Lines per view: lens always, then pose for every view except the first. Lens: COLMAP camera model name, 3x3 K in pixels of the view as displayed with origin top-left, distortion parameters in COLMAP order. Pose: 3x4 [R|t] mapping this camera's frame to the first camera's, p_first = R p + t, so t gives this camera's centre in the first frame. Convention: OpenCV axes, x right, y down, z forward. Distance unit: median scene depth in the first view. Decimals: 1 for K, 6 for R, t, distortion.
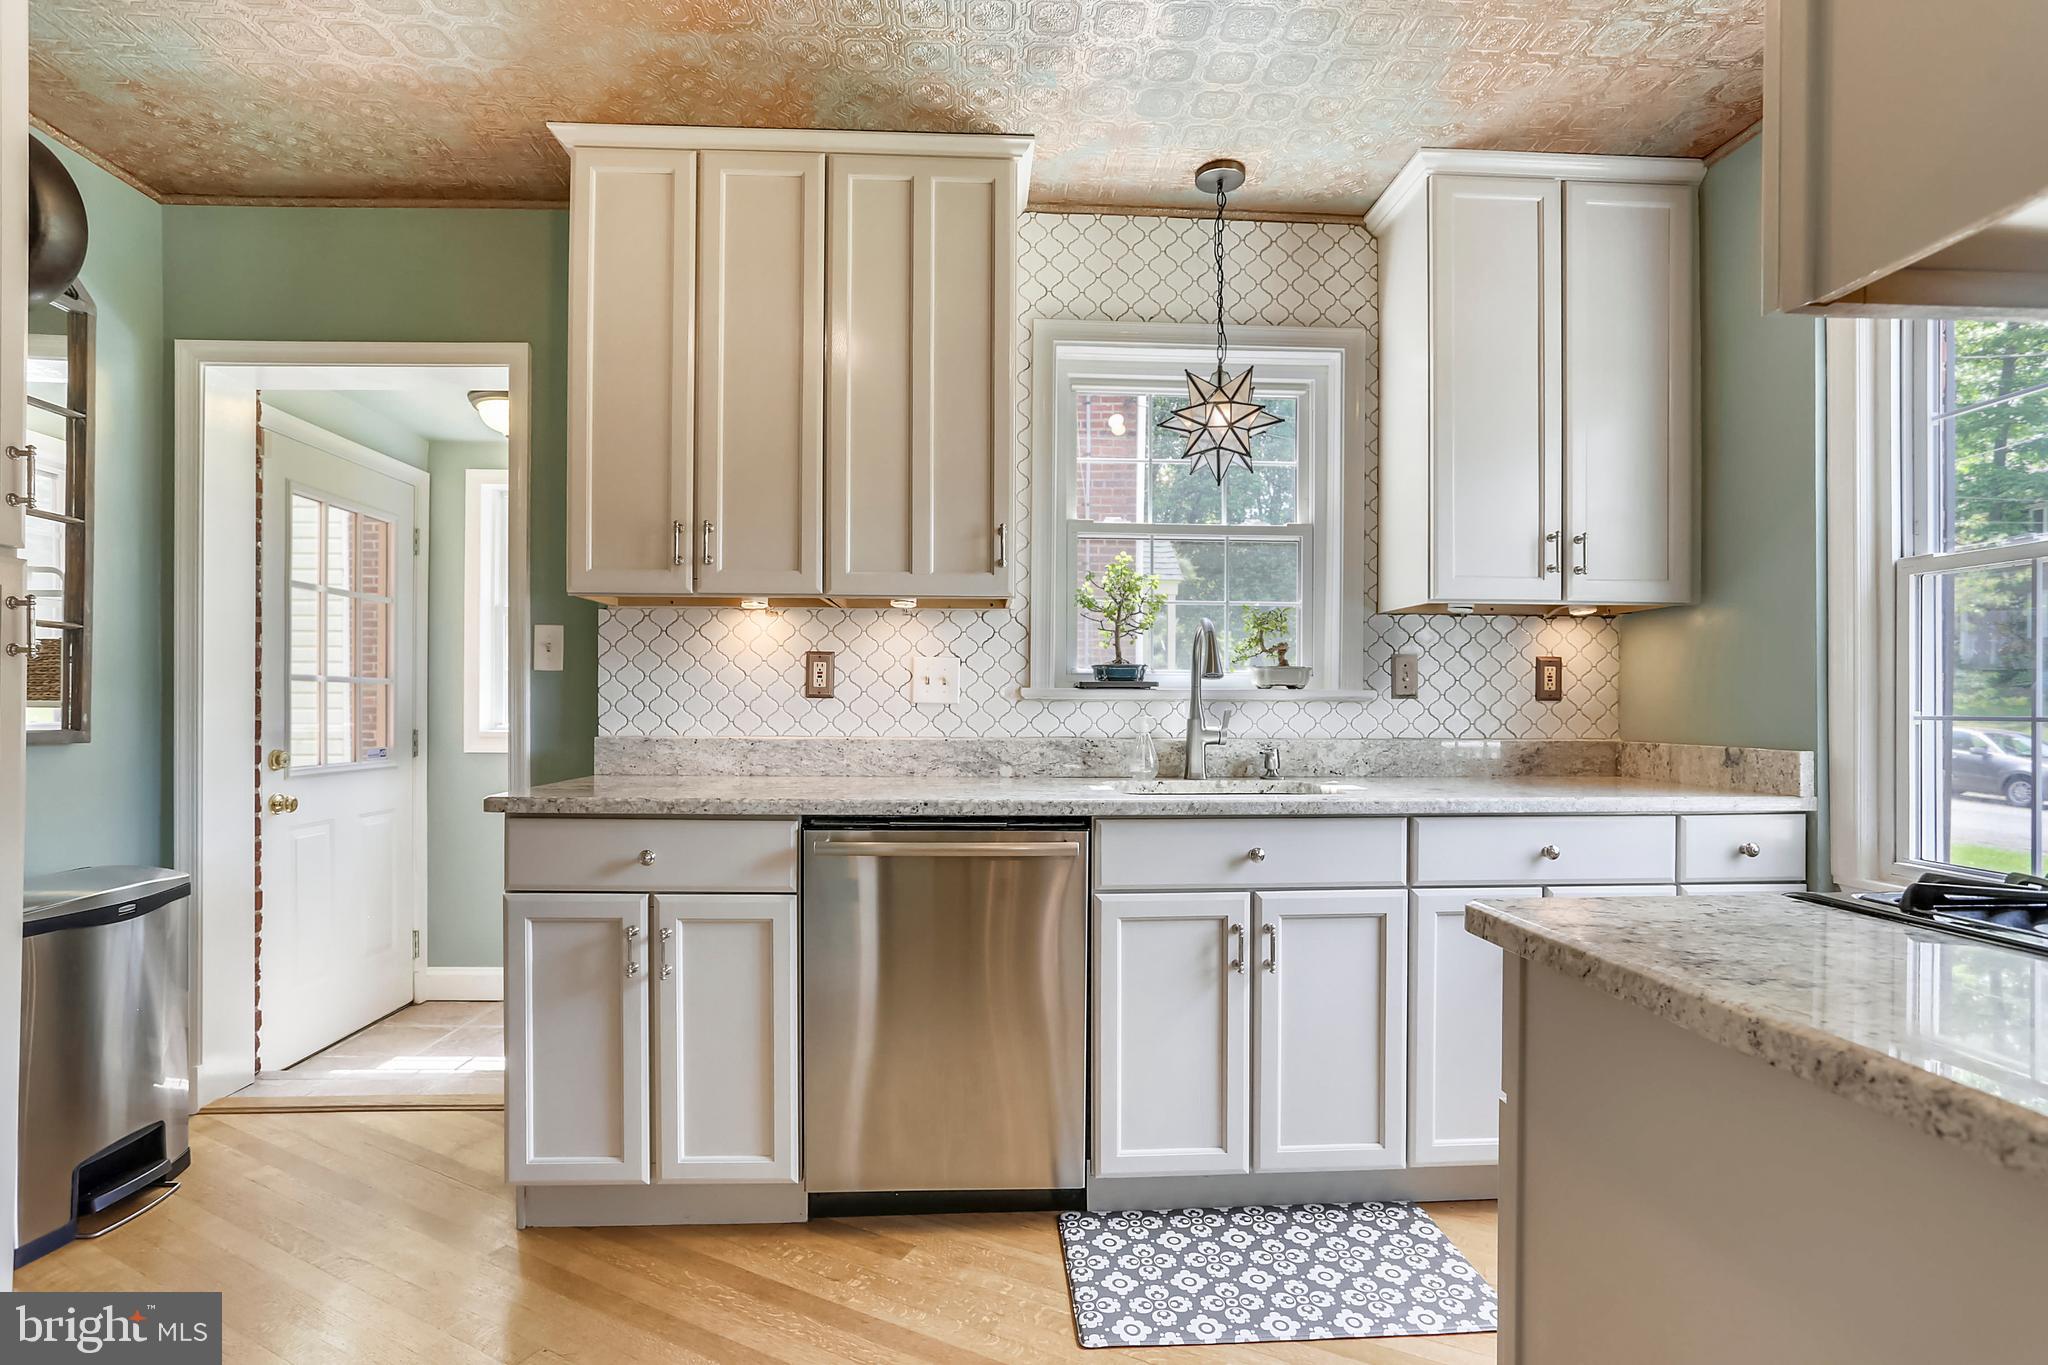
lens RADIAL K [[1021.1, 0, 1033.5], [0, 1021.1, 704.7], [0, 0, 1]] dist [-0.001929, 0.000253]
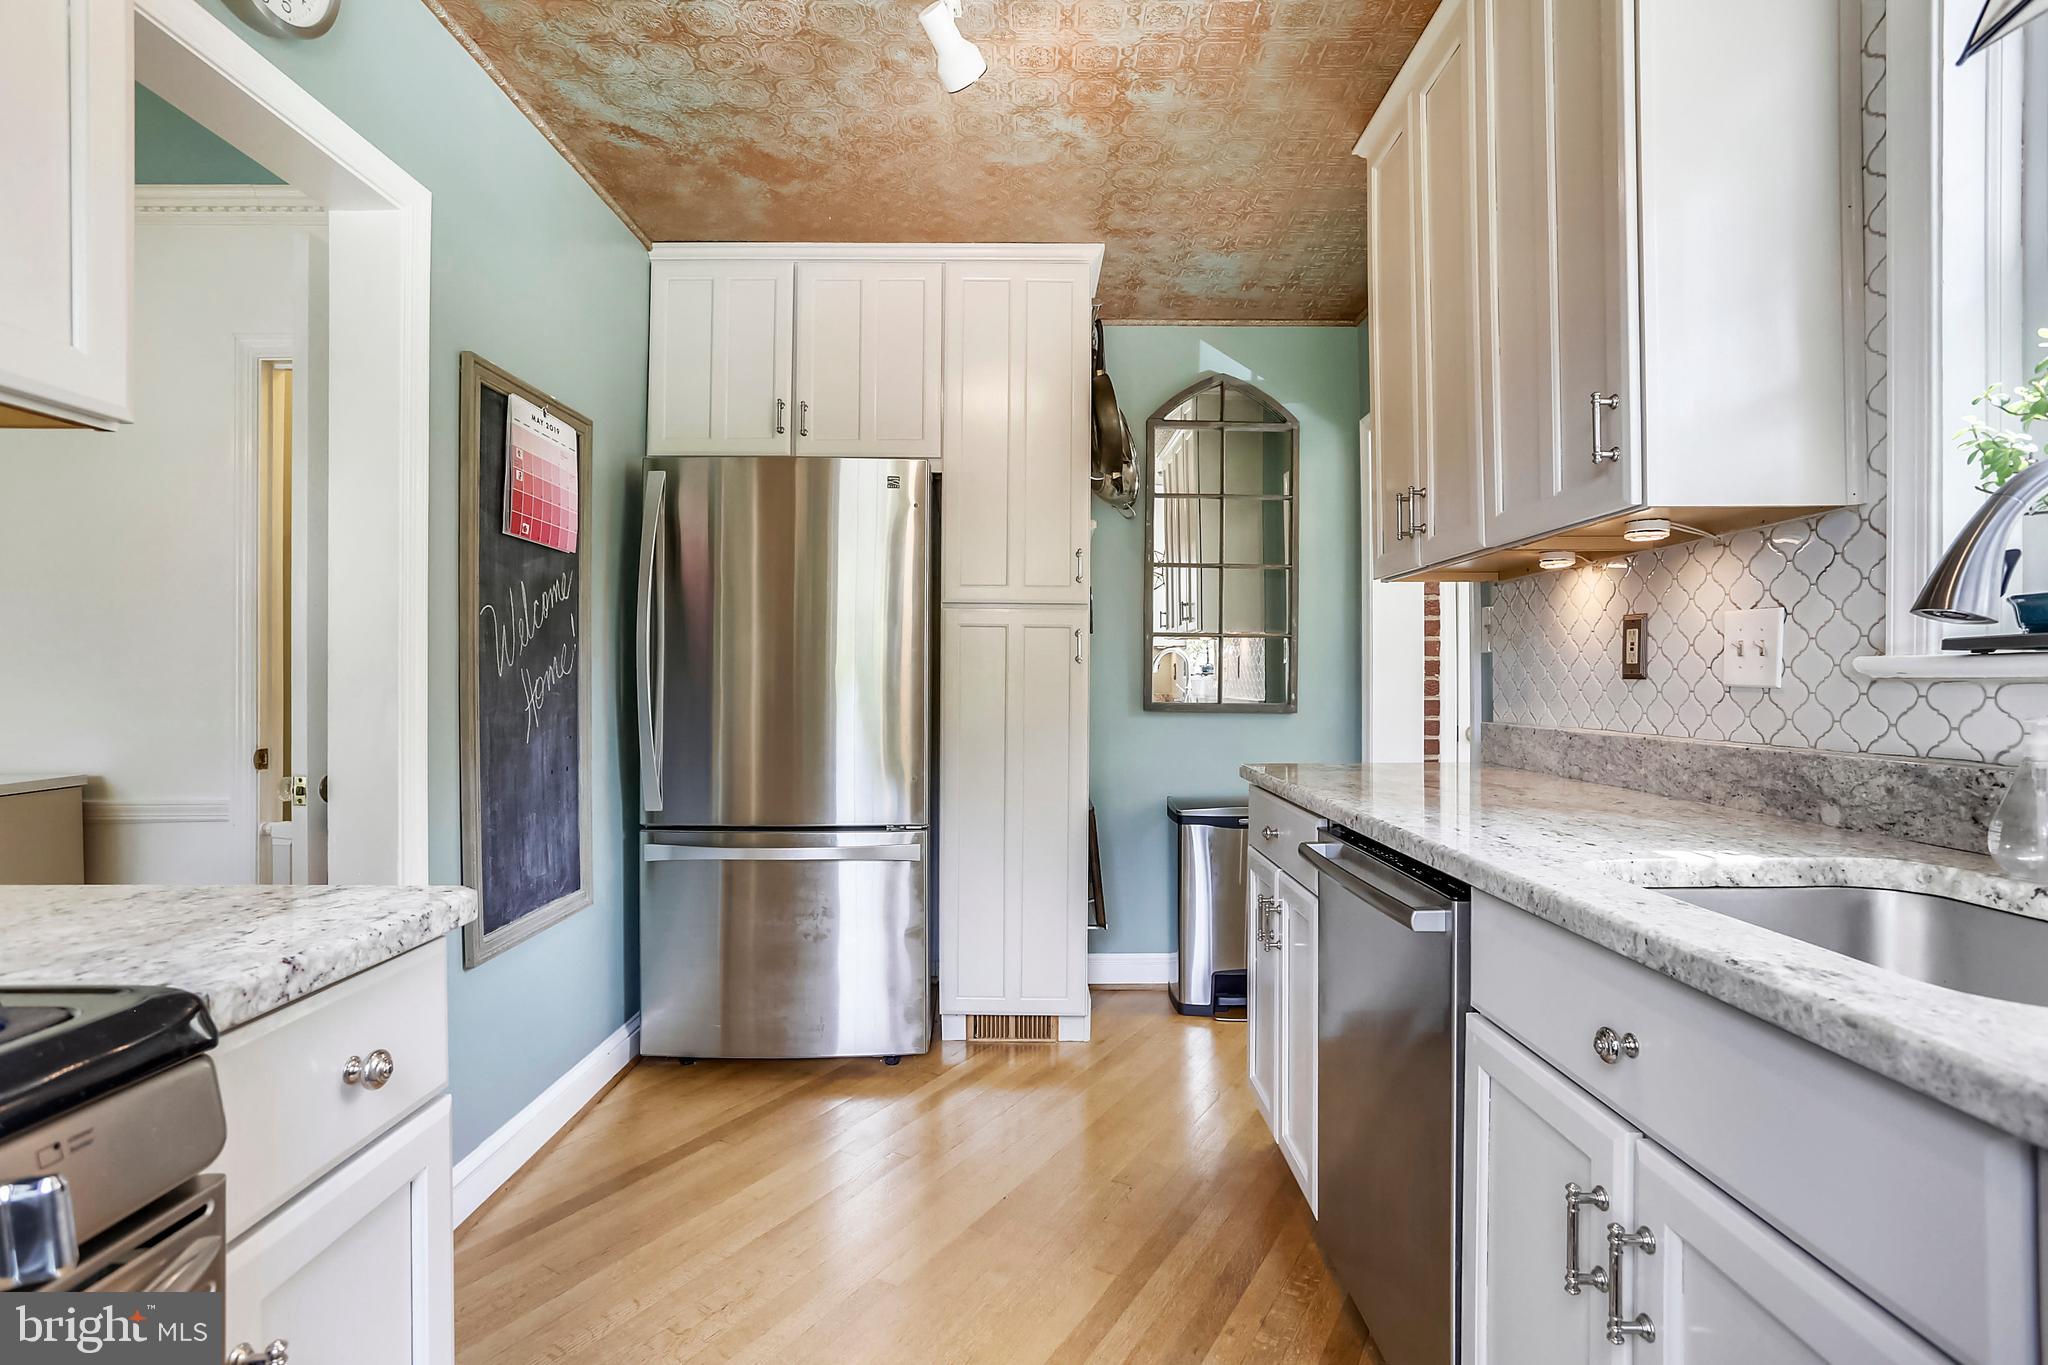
lens RADIAL K [[1021.1, 0, 1036.4], [0, 1021.1, 677.4], [0, 0, 1]] dist [-0.001929, 0.000253]
pose [[-0.070765, -0.007861, -0.997462, 0.533896], [0.007928, 0.999933, -0.008443, -0.005098], [0.997462, -0.008506, -0.070698, 0.630712]]
